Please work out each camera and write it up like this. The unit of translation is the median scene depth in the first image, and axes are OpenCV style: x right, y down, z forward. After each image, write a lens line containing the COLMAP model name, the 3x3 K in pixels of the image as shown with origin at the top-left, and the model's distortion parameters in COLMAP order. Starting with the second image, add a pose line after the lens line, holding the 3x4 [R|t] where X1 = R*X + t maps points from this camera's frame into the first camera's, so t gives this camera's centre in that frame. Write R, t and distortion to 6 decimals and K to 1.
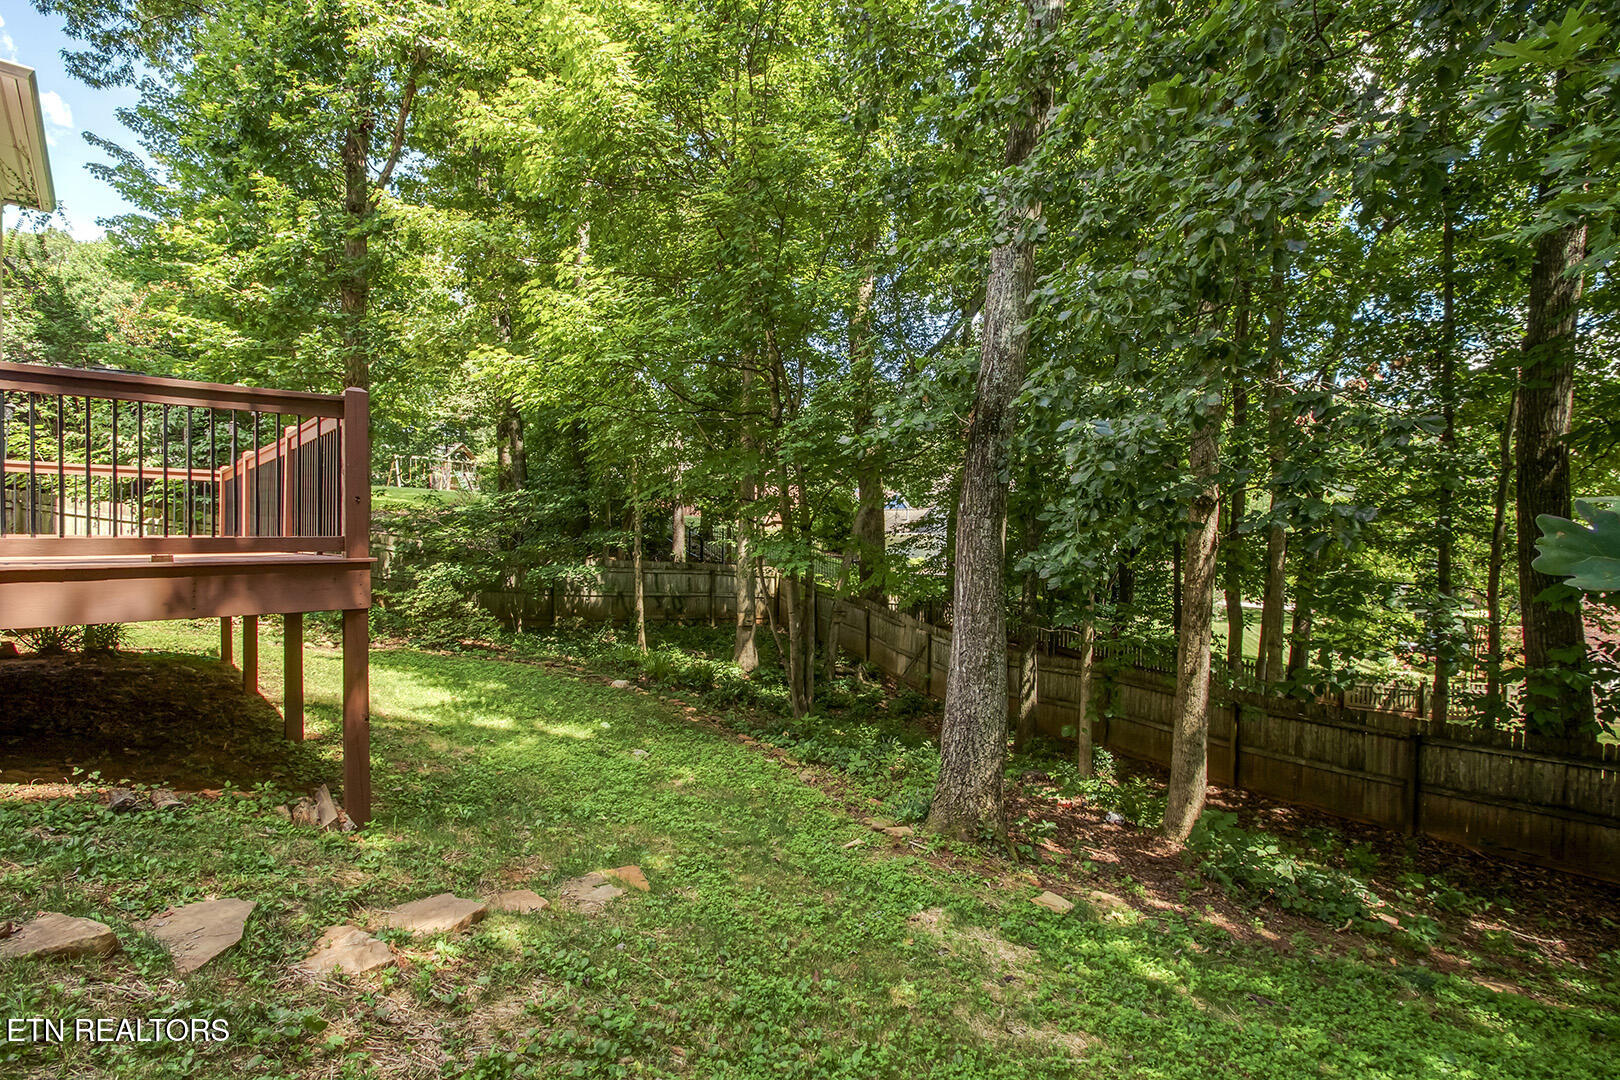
lens RADIAL K [[759.4, 0, 814.4], [0, 759.4, 553.2], [0, 0, 1]] dist [-0.020267, 0.002018]
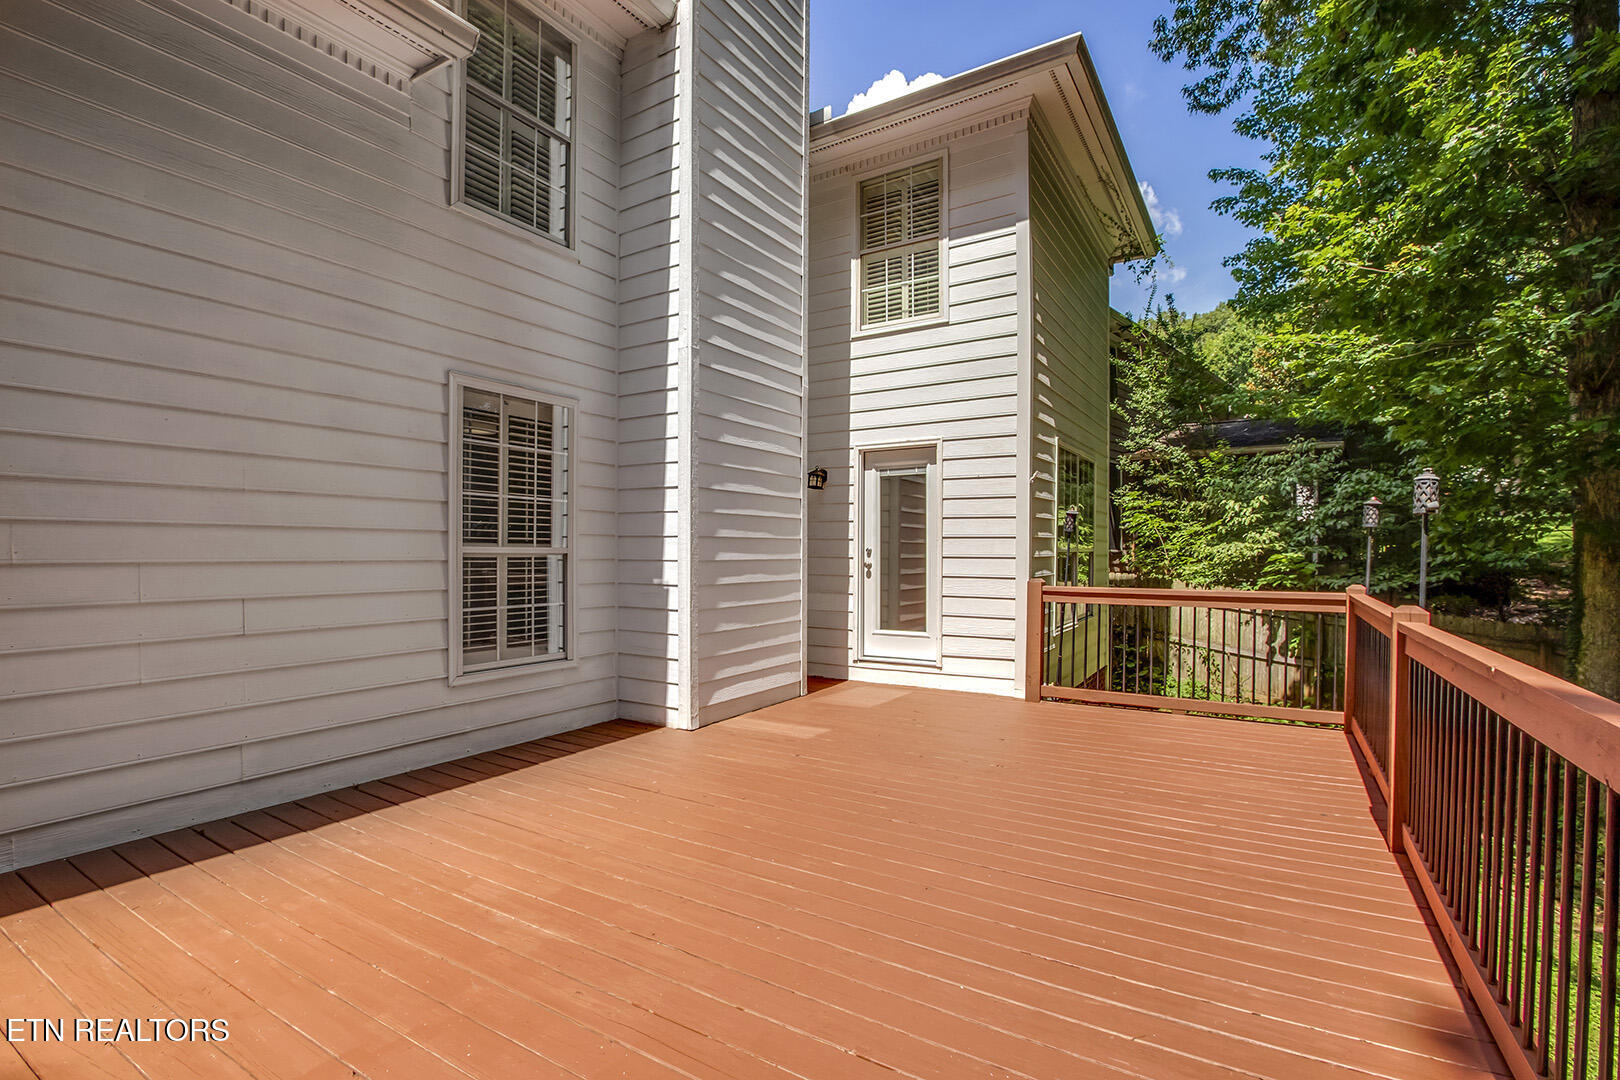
lens RADIAL K [[759.4, 0, 819.1], [0, 759.4, 553.3], [0, 0, 1]] dist [-0.020267, 0.002018]
pose [[0.271836, -0.007975, -0.962310, -0.293284], [-0.012178, 0.999857, -0.011726, -0.100298], [0.962266, 0.014907, 0.271700, 0.381334]]
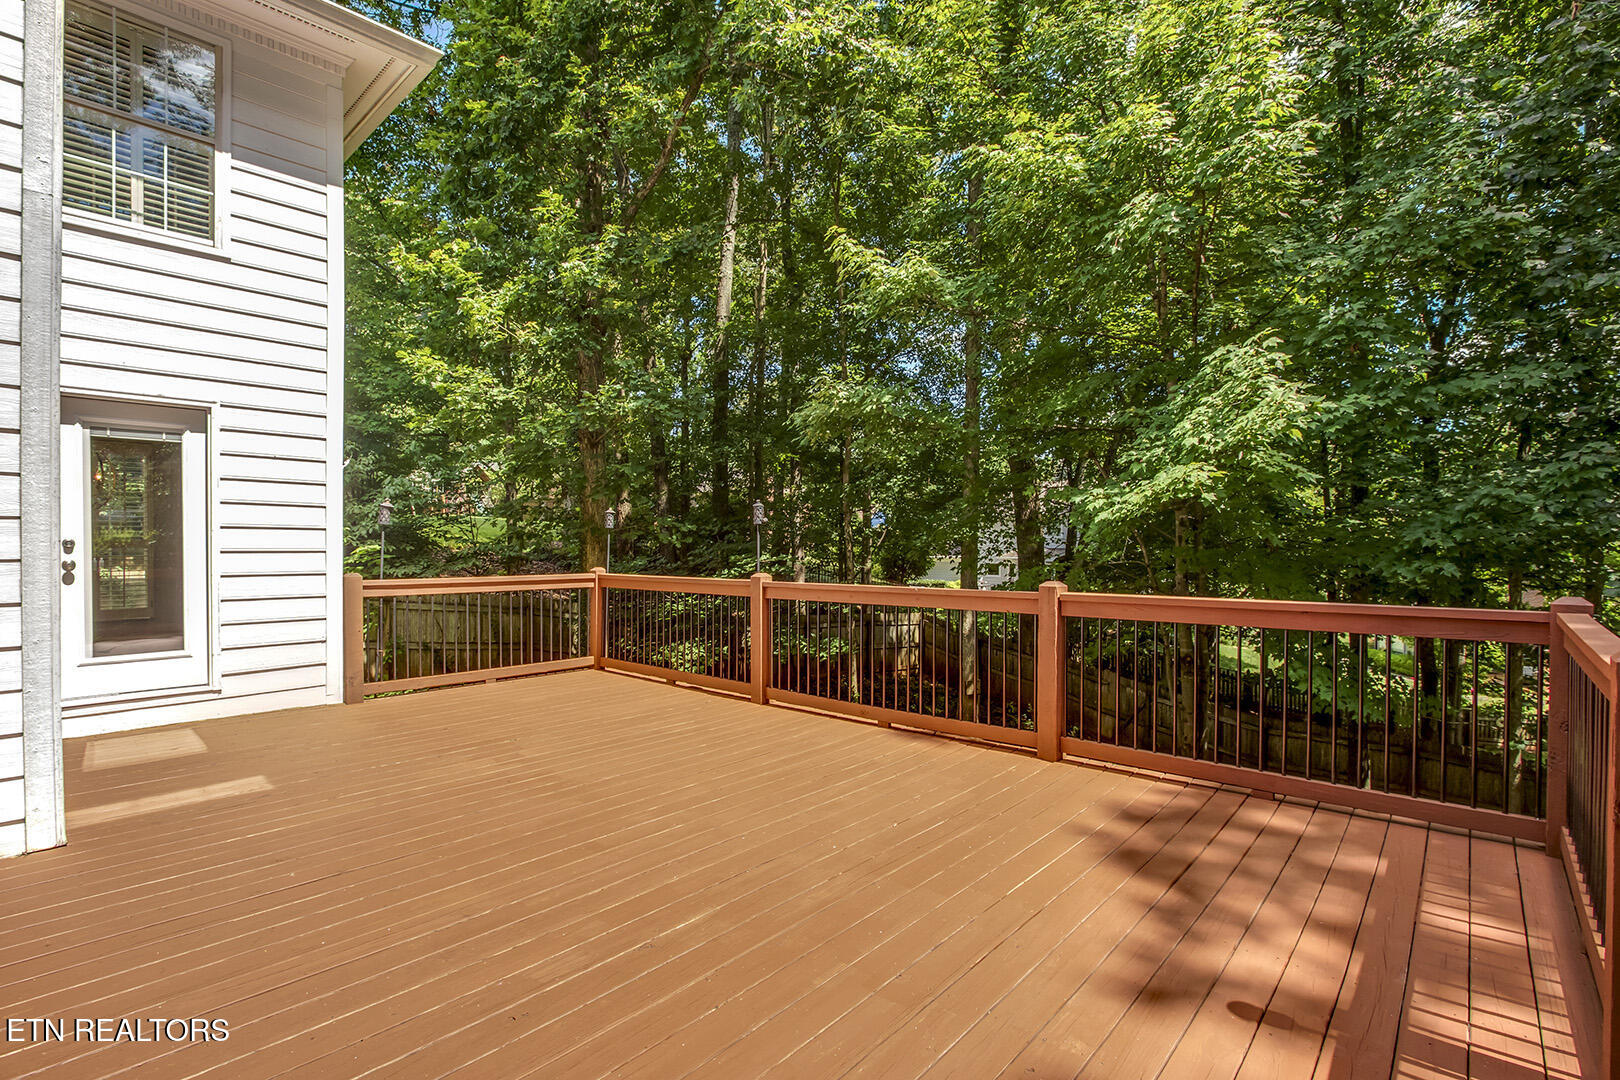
lens RADIAL K [[759.4, 0, 812.0], [0, 759.4, 548.2], [0, 0, 1]] dist [-0.020267, 0.002018]
pose [[0.995355, -0.010384, 0.095706, -0.505220], [0.011265, 0.999899, -0.008675, -0.099203], [-0.095606, 0.009713, 0.995372, 0.147679]]
